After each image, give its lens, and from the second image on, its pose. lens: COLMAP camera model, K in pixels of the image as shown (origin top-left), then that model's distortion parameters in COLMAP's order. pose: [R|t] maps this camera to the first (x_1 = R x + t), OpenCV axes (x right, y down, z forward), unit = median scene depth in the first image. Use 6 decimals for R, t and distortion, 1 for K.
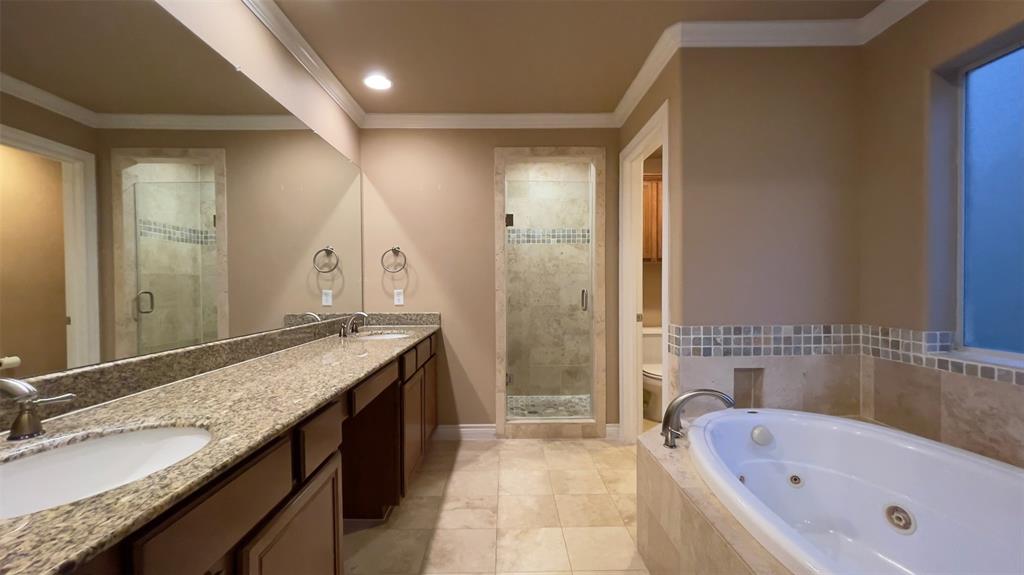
lens RADIAL K [[412.3, 0, 512.0], [0, 412.3, 287.5], [0, 0, 1]] dist [-0.002907, 0.004499]
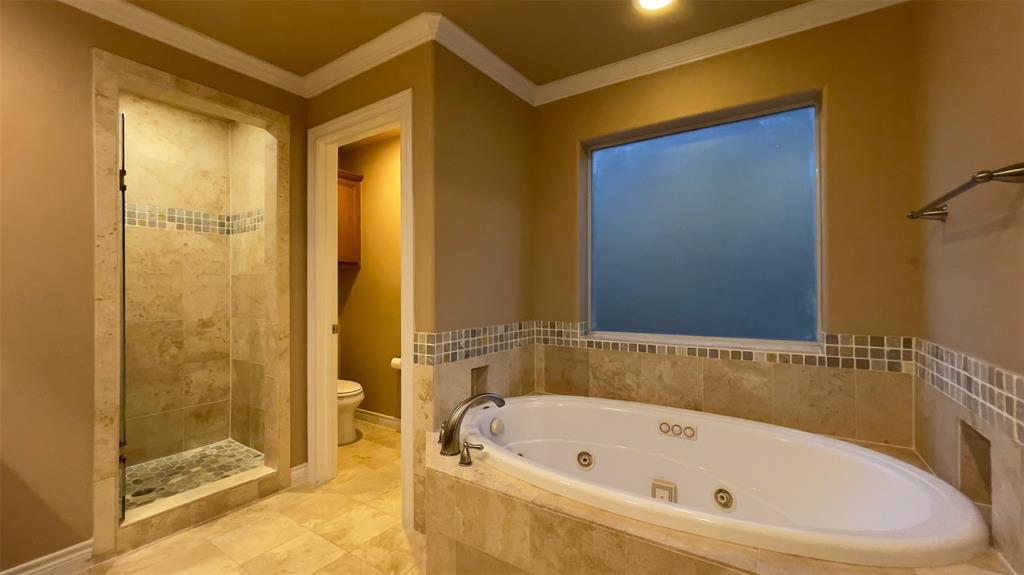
lens RADIAL K [[412.3, 0, 512.0], [0, 412.3, 287.5], [0, 0, 1]] dist [-0.002907, 0.004499]
pose [[0.580354, 0.008945, 0.814315, -0.225617], [0.005718, 0.999870, -0.015059, 0.003936], [-0.814344, 0.013396, 0.580227, 0.271729]]
